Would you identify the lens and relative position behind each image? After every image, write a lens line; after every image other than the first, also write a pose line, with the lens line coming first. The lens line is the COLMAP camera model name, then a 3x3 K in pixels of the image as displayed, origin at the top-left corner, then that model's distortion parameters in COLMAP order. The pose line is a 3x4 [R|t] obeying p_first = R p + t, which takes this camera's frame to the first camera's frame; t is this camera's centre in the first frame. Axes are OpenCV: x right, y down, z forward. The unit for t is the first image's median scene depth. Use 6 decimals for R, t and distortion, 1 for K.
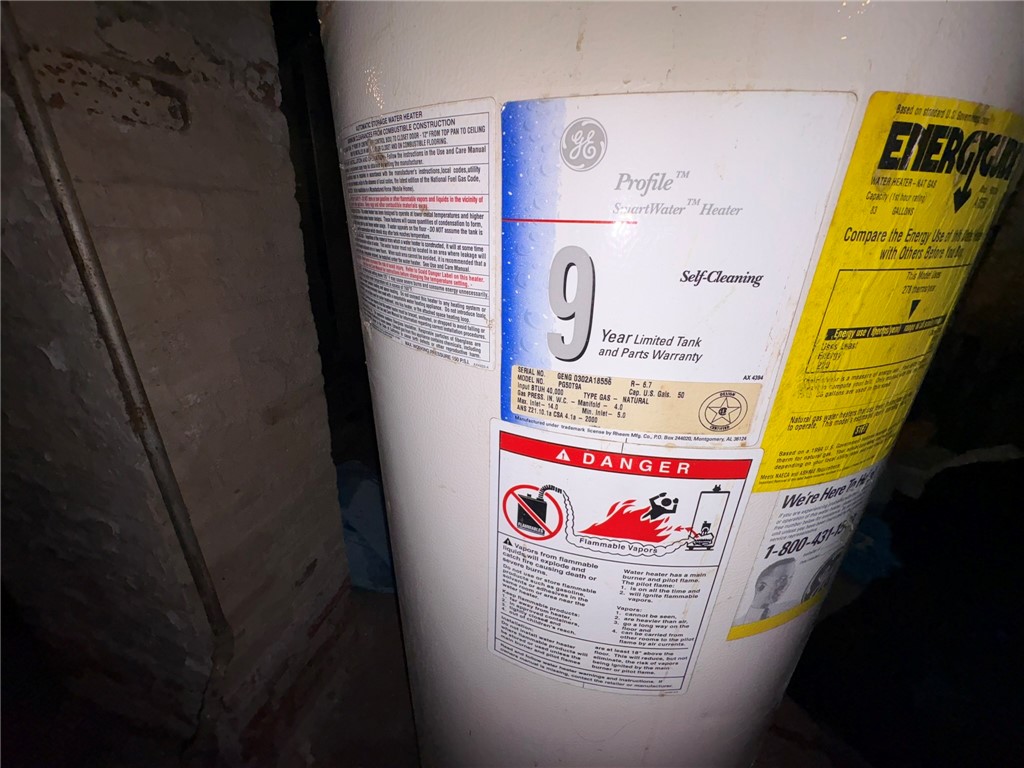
lens RADIAL K [[408.4, 0, 509.8], [0, 408.4, 383.4], [0, 0, 1]] dist [-0.001421, 0.000633]
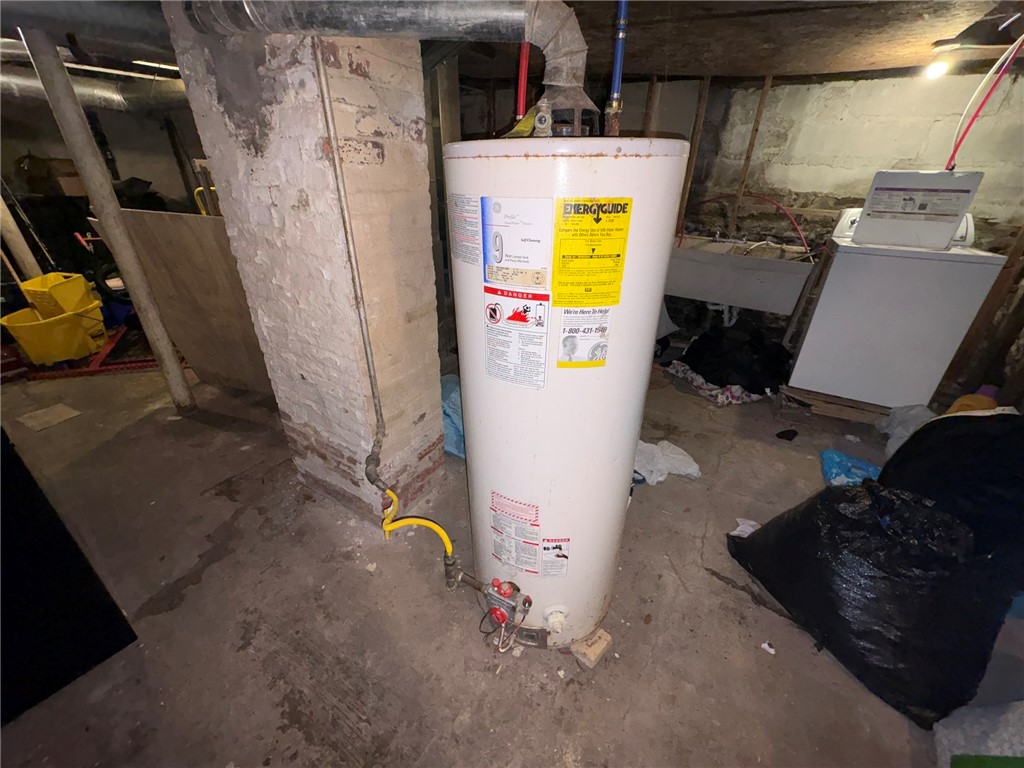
lens RADIAL K [[408.4, 0, 511.6], [0, 408.4, 385.4], [0, 0, 1]] dist [-0.001421, 0.000633]
pose [[0.966291, 0.104832, -0.235144, 1.054434], [-0.085089, 0.992059, 0.092622, 0.586912], [0.242986, -0.069492, 0.967537, -2.224203]]
